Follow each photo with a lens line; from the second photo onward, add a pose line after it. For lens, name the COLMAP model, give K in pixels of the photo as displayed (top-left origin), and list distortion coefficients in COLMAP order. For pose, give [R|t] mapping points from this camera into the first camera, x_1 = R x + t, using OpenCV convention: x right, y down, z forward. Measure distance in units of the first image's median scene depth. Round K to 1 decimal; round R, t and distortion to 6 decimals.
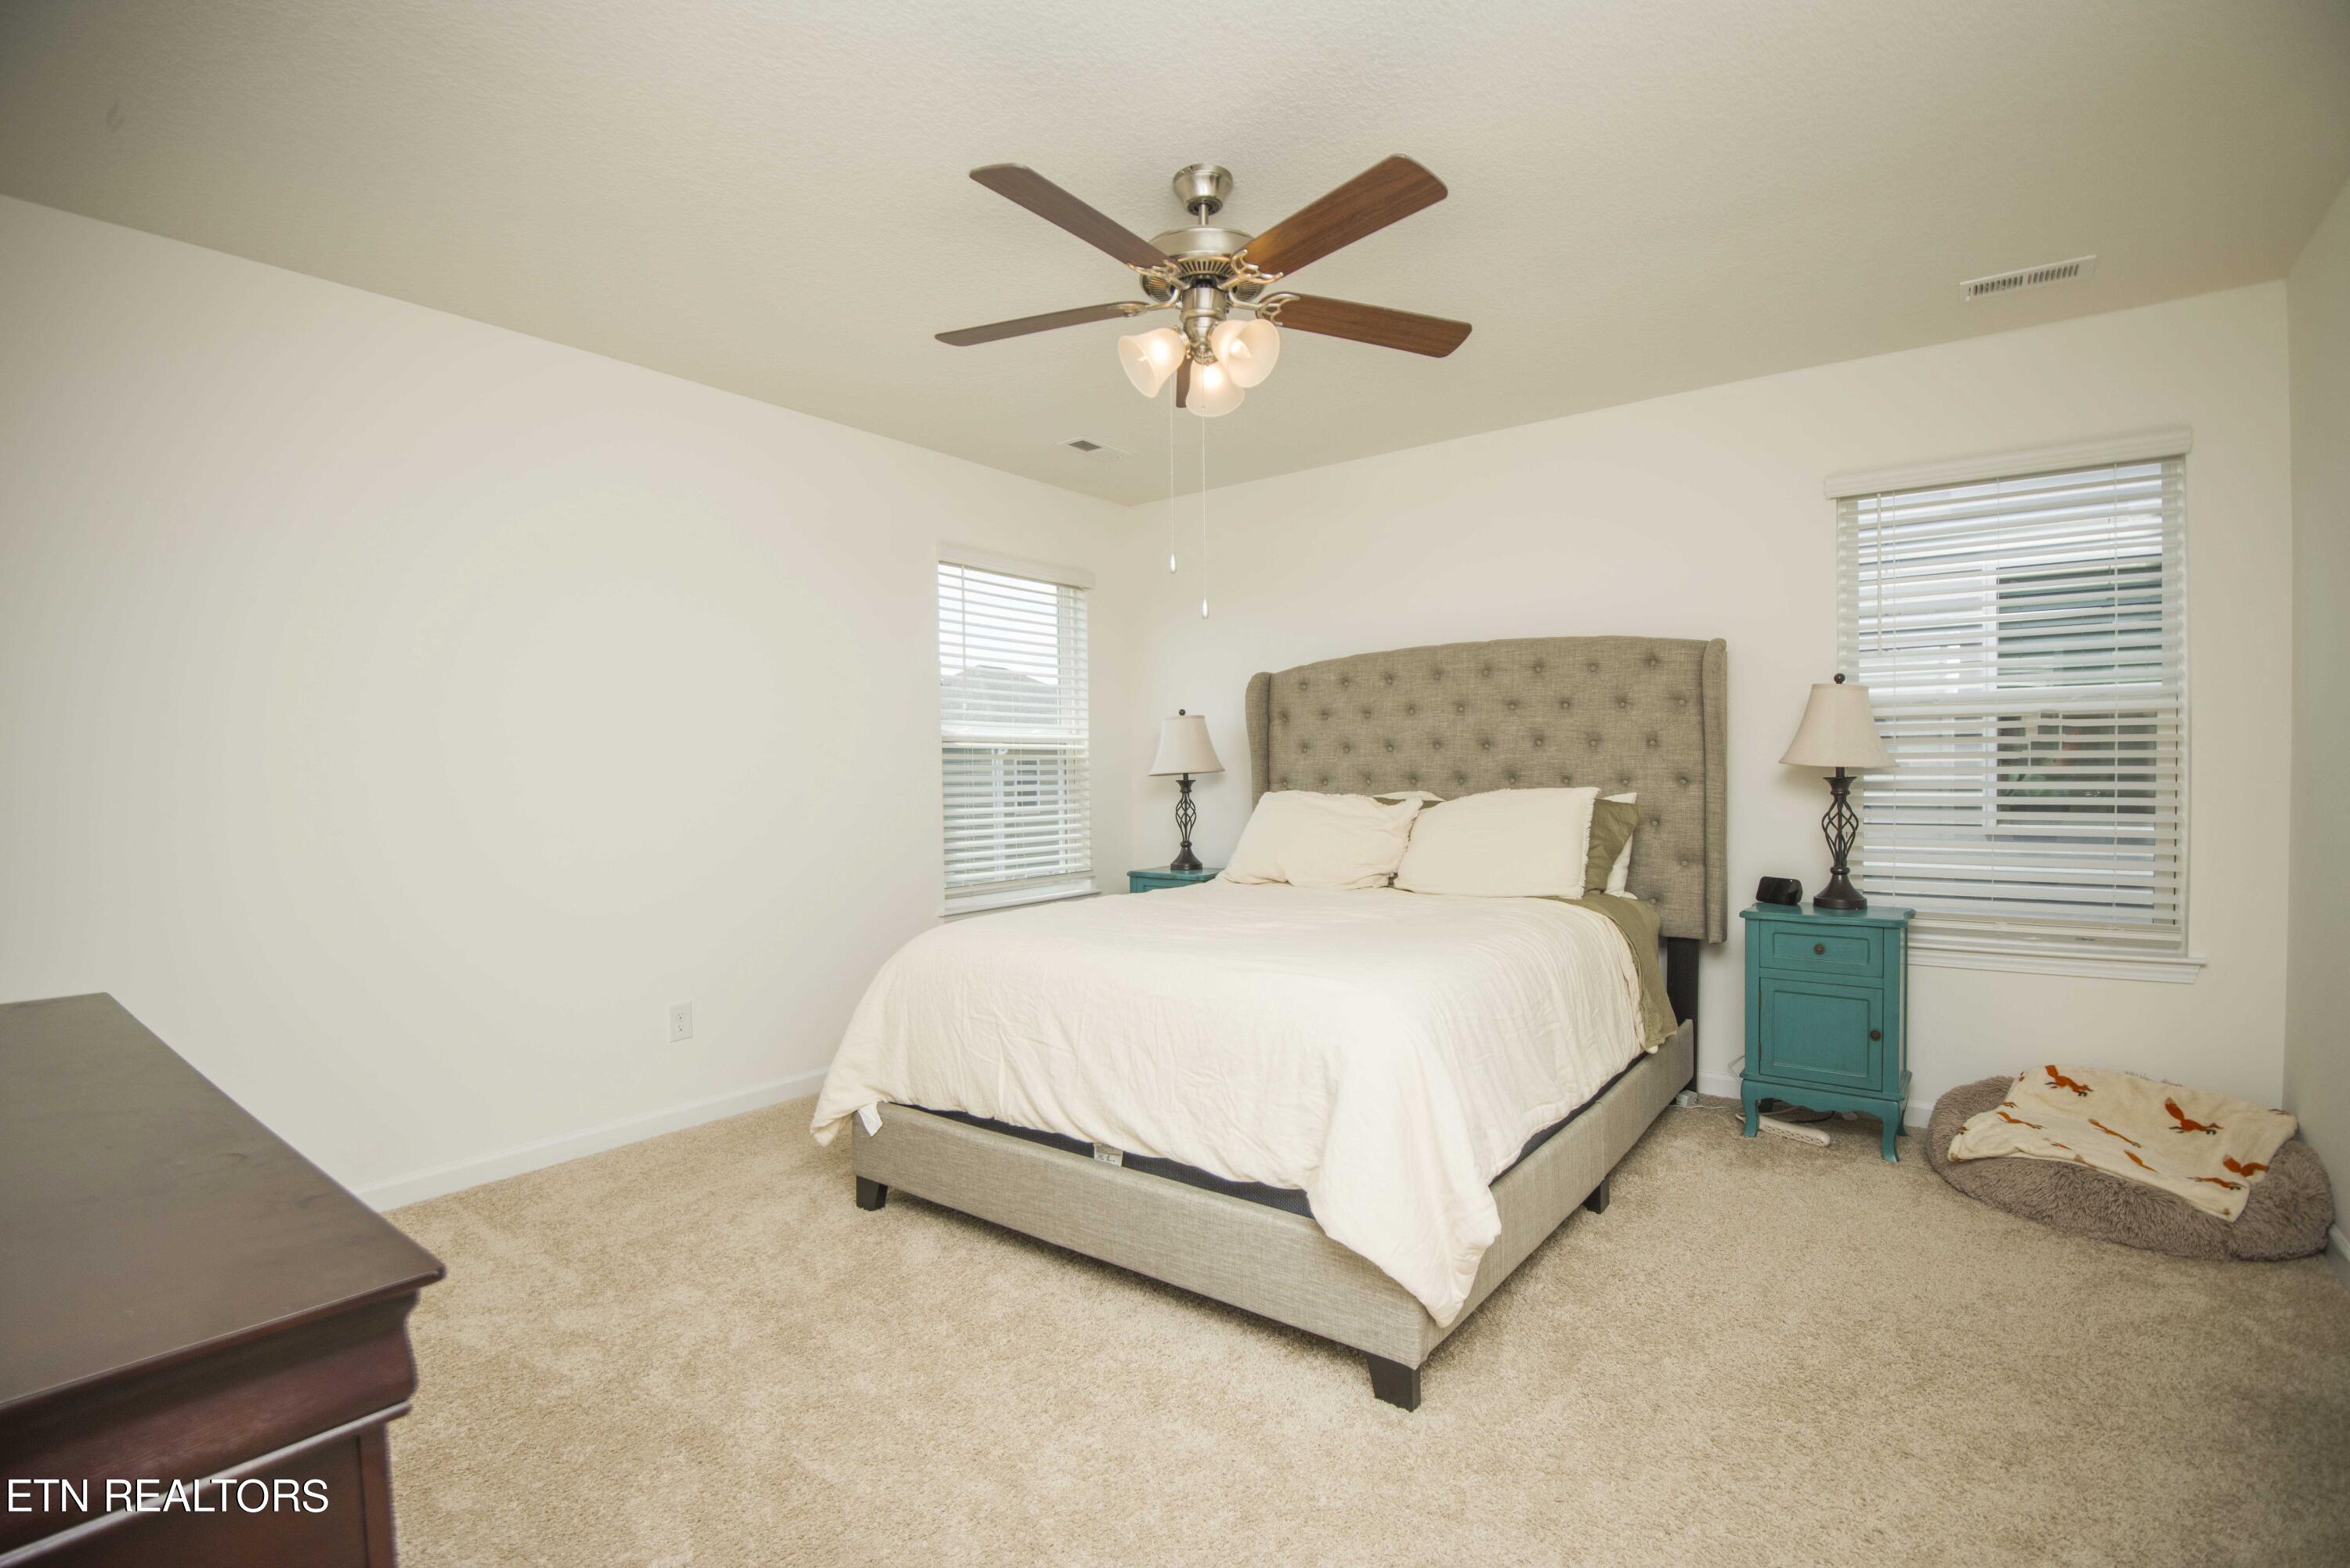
lens RADIAL K [[1066.4, 0, 1172.9], [0, 1066.4, 789.4], [0, 0, 1]] dist [-0.000959, -0.023182]
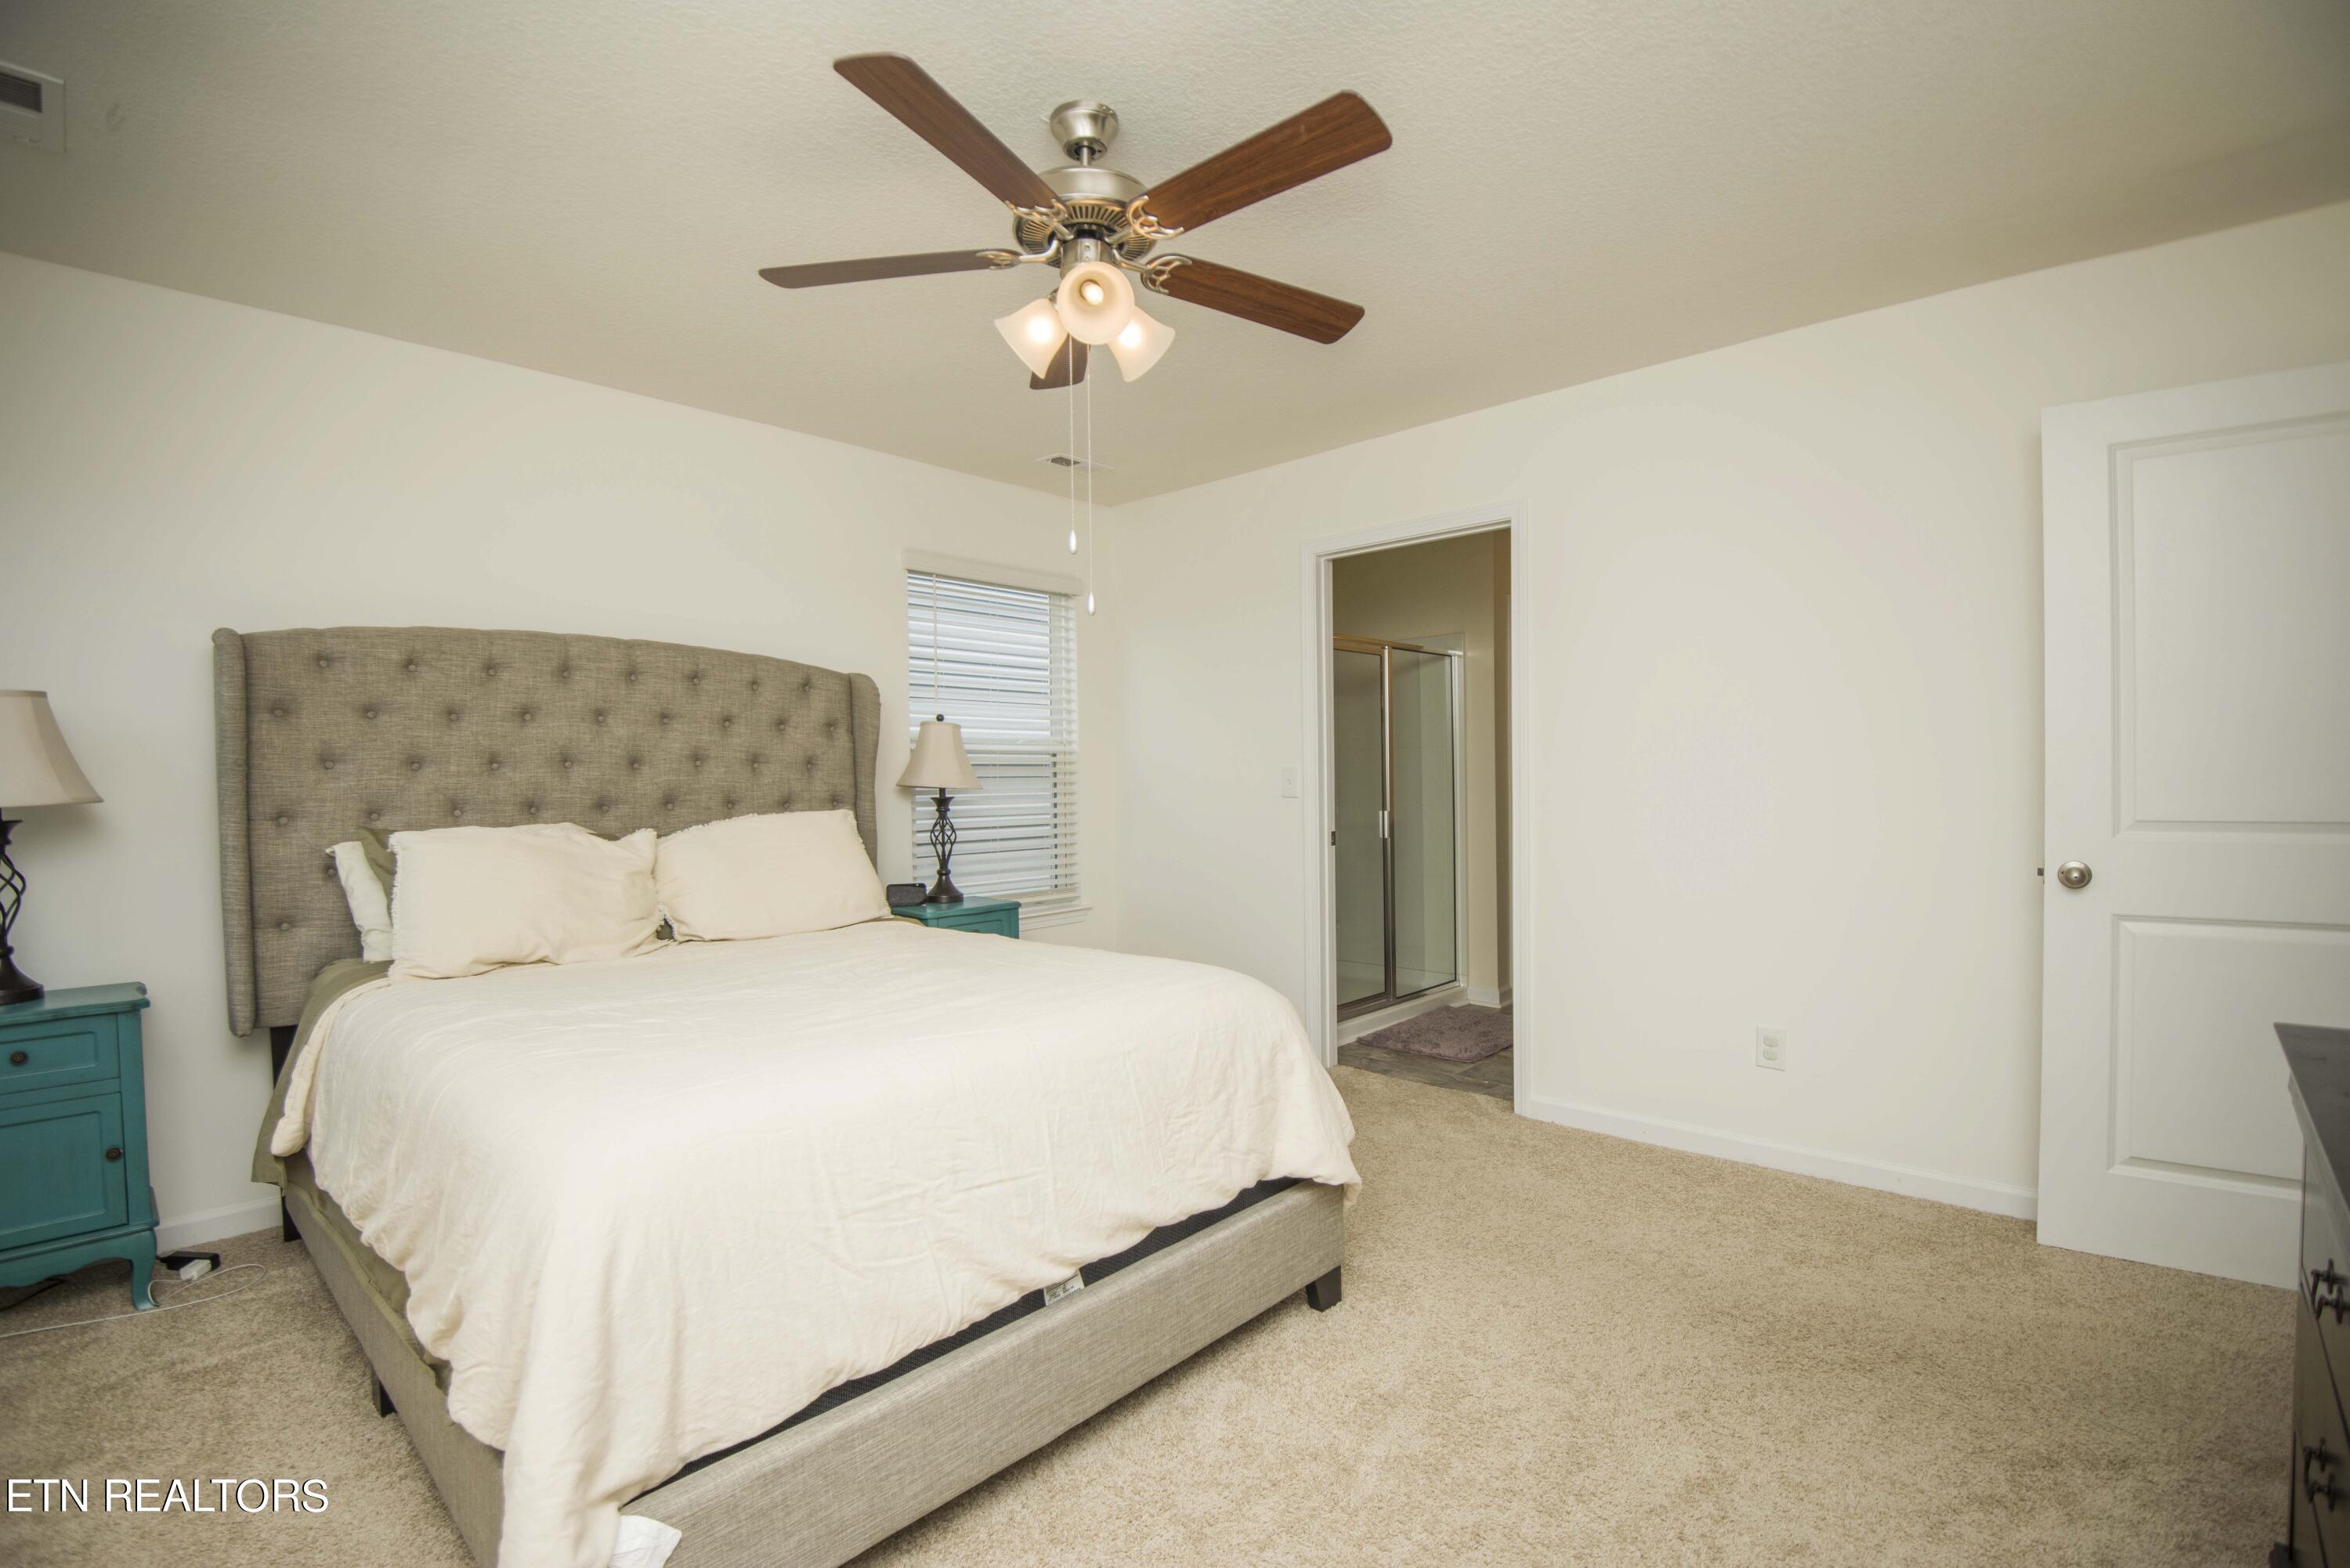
lens RADIAL K [[1066.4, 0, 1172.9], [0, 1066.4, 789.4], [0, 0, 1]] dist [-0.000959, -0.023182]
pose [[0.105315, 0.003773, 0.994432, -0.584649], [0.032889, 0.999433, -0.007275, -0.002676], [-0.993895, 0.033472, 0.105131, 0.595581]]
